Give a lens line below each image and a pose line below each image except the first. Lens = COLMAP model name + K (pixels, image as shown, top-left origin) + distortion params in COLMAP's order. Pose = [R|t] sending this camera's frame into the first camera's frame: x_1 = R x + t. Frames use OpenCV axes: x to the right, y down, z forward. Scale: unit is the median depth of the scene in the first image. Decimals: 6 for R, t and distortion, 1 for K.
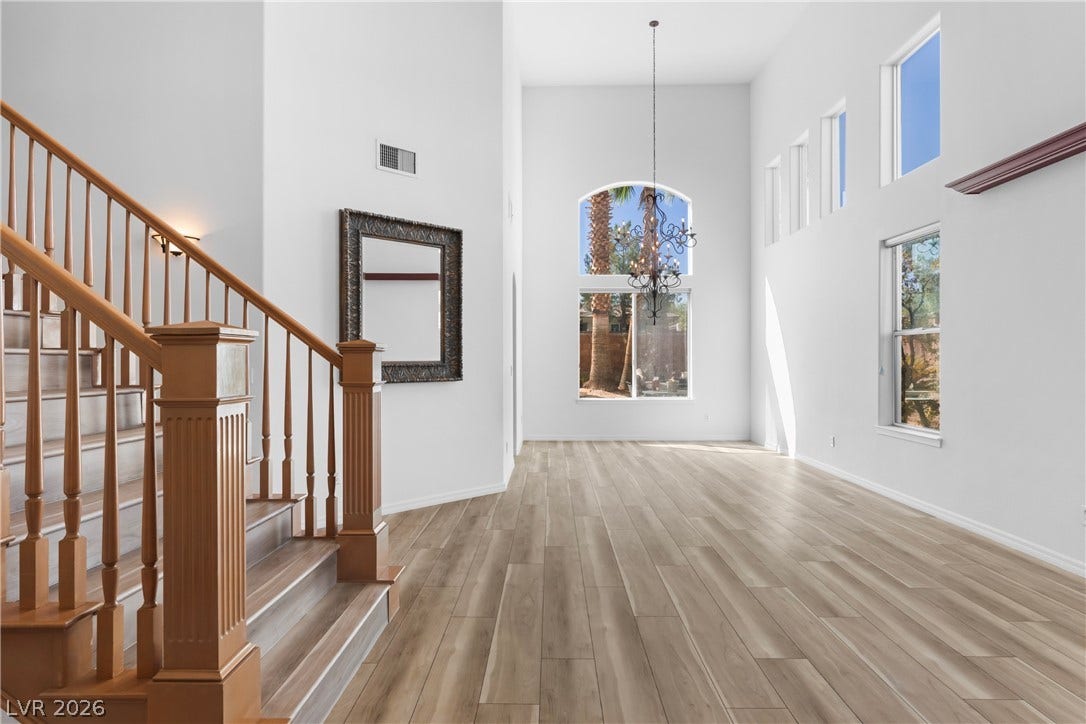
lens RADIAL K [[596.4, 0, 543.0], [0, 596.4, 362.0], [0, 0, 1]] dist [0.003612, 0.000981]
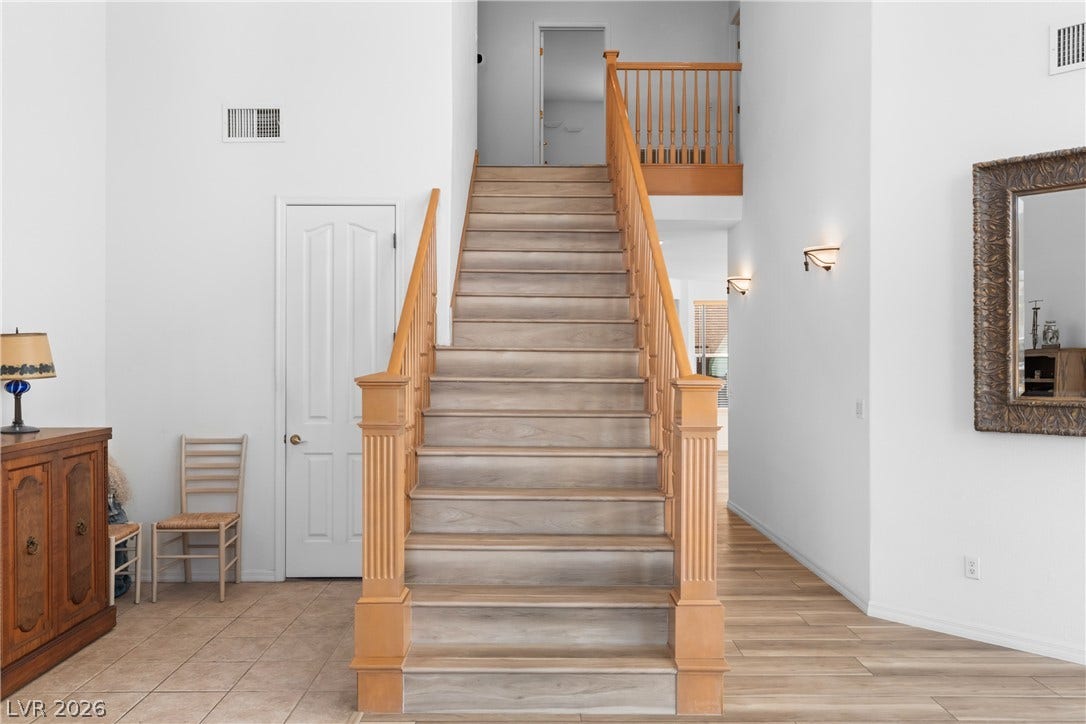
lens RADIAL K [[805.2, 0, 543.0], [0, 805.2, 362.0], [0, 0, 1]] dist [0.004834, 0.001287]
pose [[0.024215, 0.001662, -0.999705, 0.533921], [-0.007970, 0.999967, 0.001469, -0.034225], [0.999675, 0.007933, 0.024227, 0.484894]]
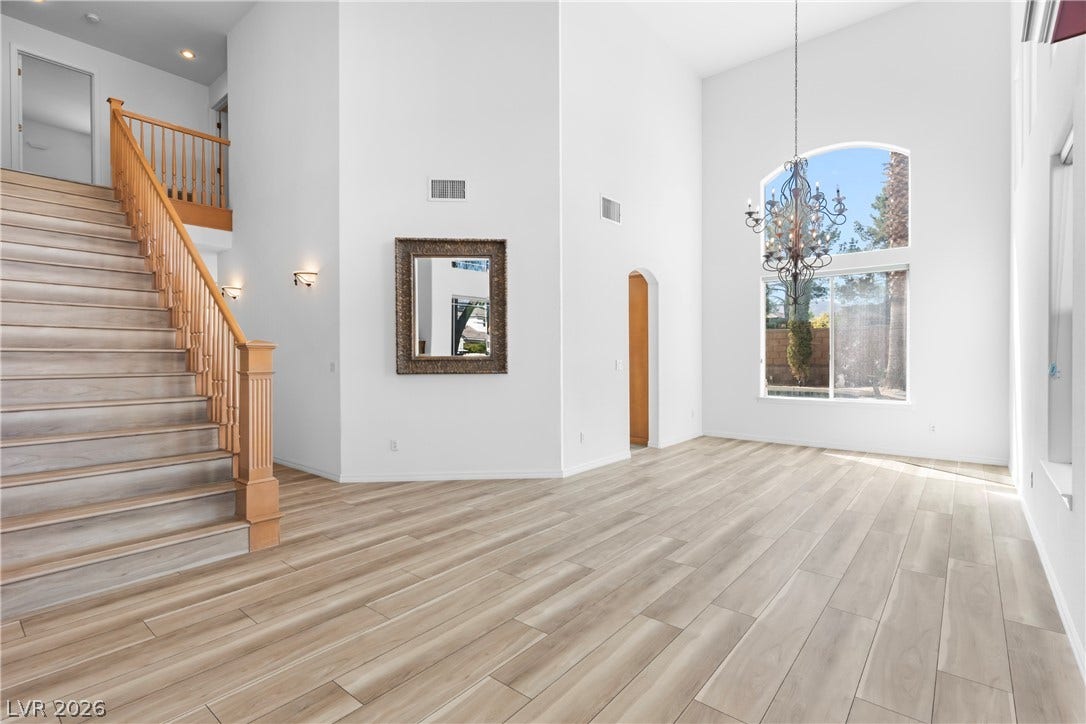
lens RADIAL K [[514.1, 0, 544.8], [0, 514.1, 360.4], [0, 0, 1]] dist [0.003031, 0.000416]
pose [[0.775905, 0.004320, -0.630835, 0.602990], [-0.000419, 0.999980, 0.006333, 0.001123], [0.630849, -0.004650, 0.775892, 0.327734]]
